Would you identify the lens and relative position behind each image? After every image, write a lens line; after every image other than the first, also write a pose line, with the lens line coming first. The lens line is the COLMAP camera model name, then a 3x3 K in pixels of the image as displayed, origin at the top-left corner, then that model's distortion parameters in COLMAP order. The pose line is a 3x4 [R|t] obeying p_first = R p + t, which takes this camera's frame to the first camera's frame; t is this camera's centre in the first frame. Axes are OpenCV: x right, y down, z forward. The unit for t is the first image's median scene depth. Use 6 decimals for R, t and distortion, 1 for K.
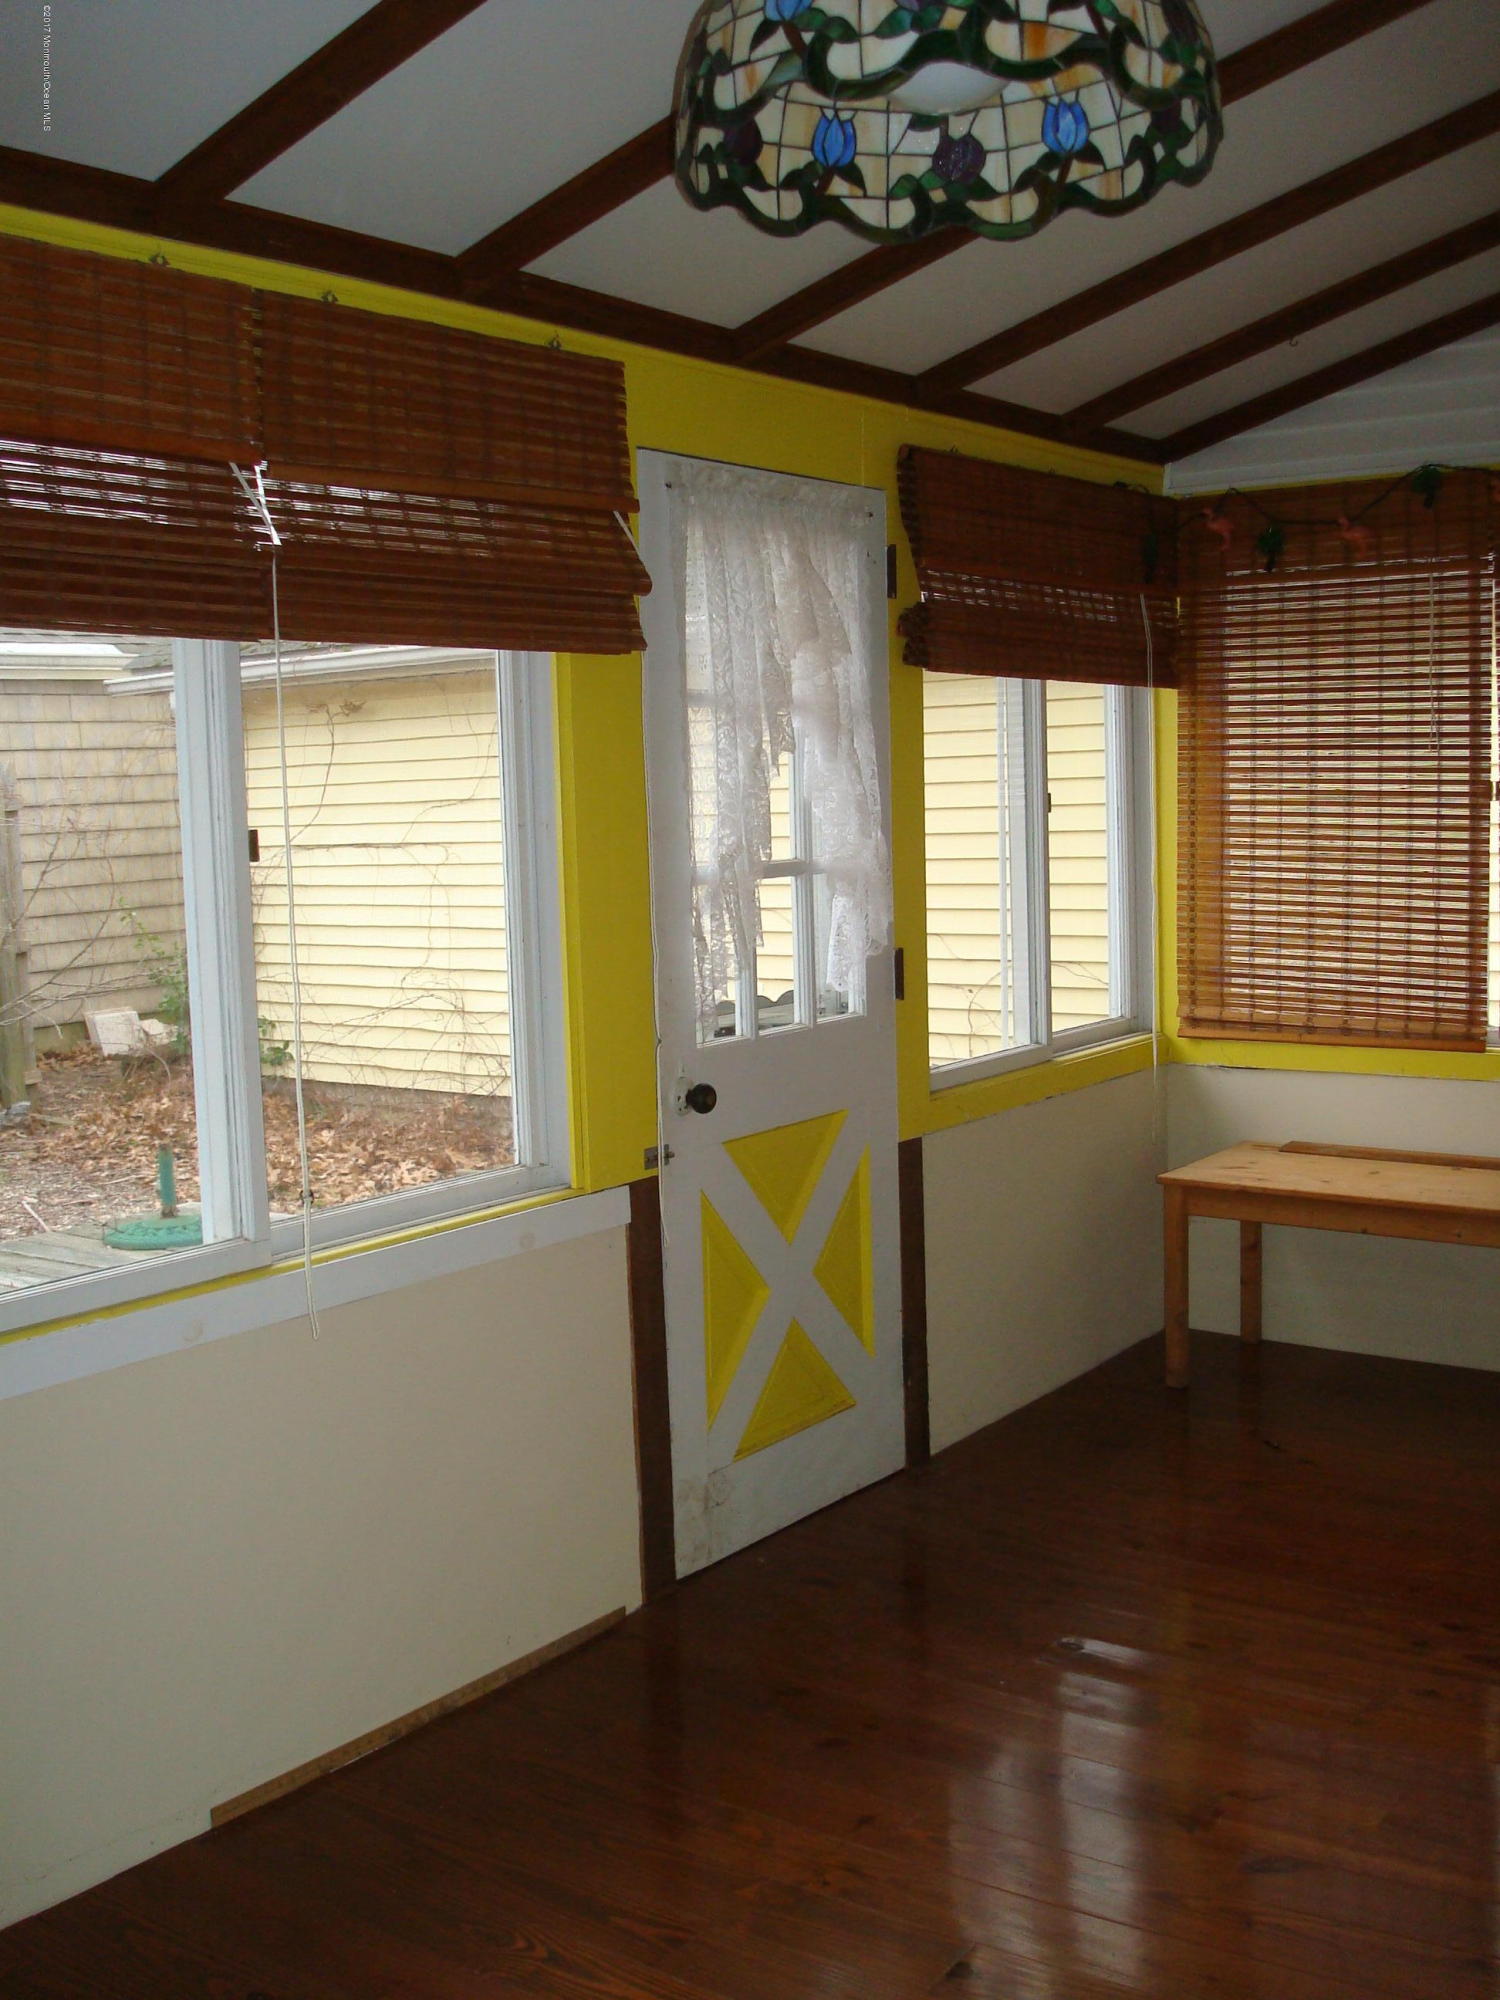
lens RADIAL K [[2103.7, 0, 754.0], [0, 2103.7, 999.3], [0, 0, 1]] dist [-0.080355, -0.044523]
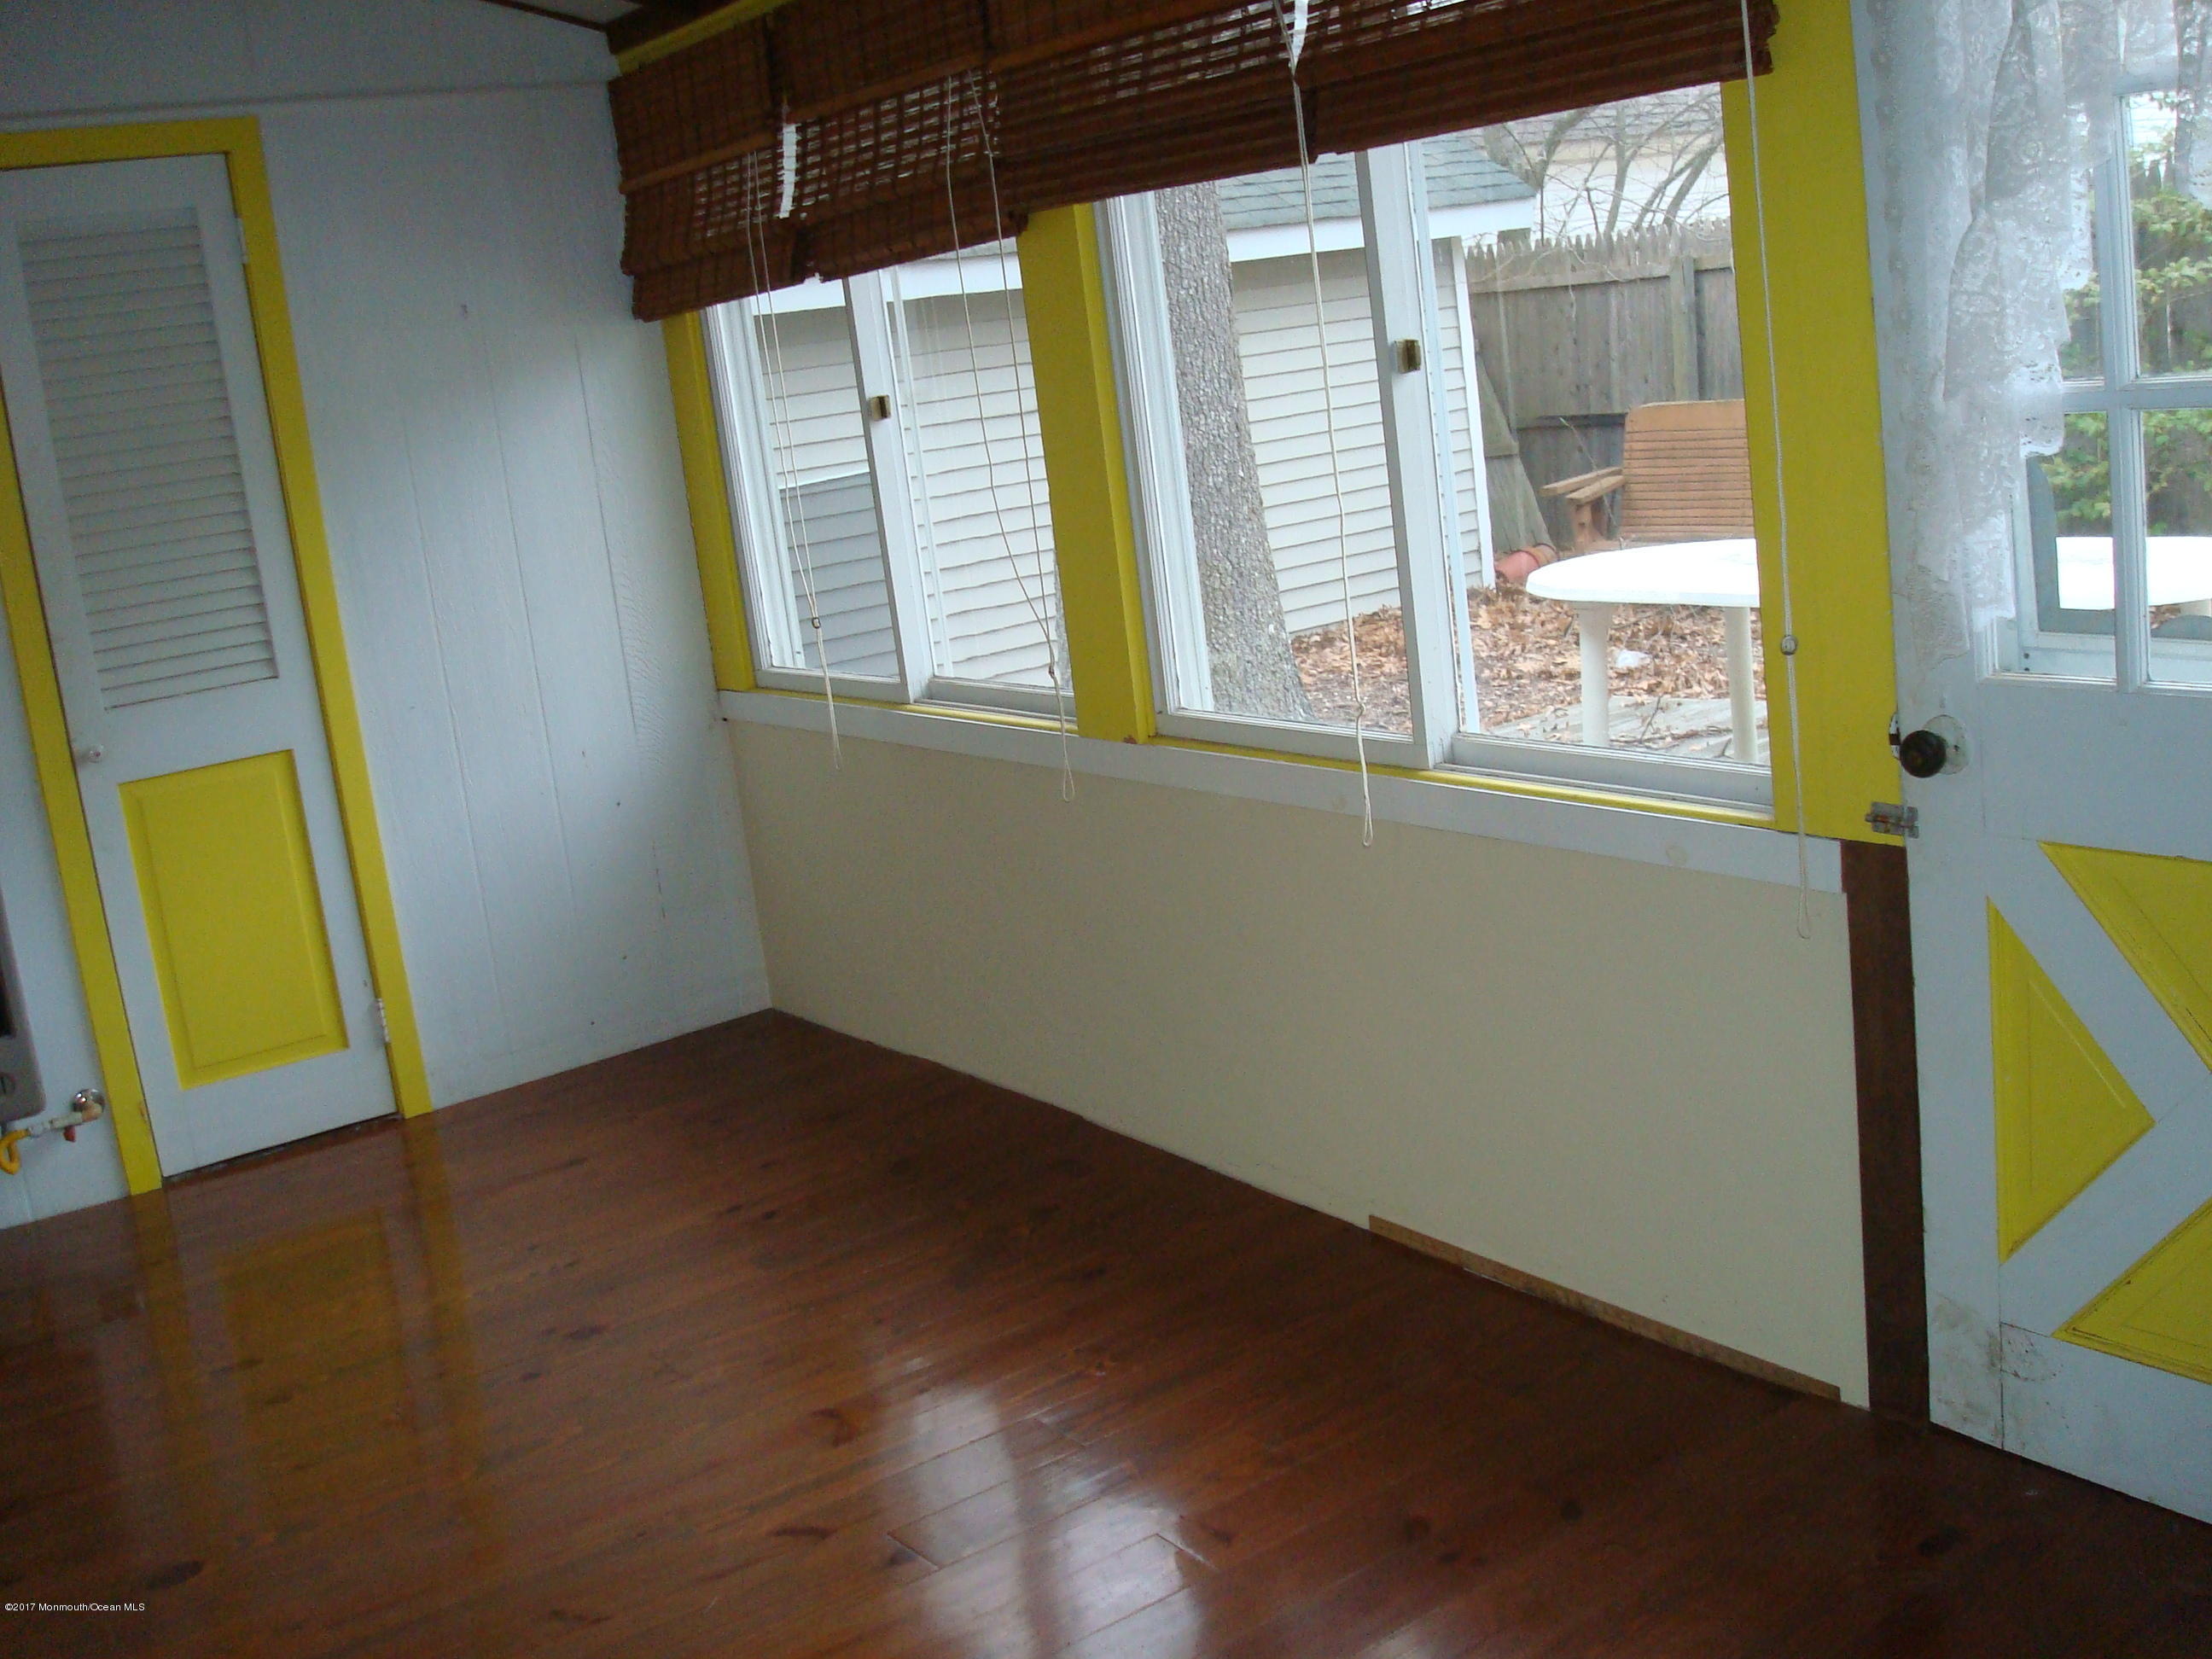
lens RADIAL K [[2326.7, 0, 1108.6], [0, 2326.7, 826.3], [0, 0, 1]] dist [-0.080355, -0.044523]
pose [[-0.314098, 0.270405, -0.910068, 0.779156], [0.034580, 0.961204, 0.273664, -0.147471], [0.948761, 0.054487, -0.311263, 1.095327]]
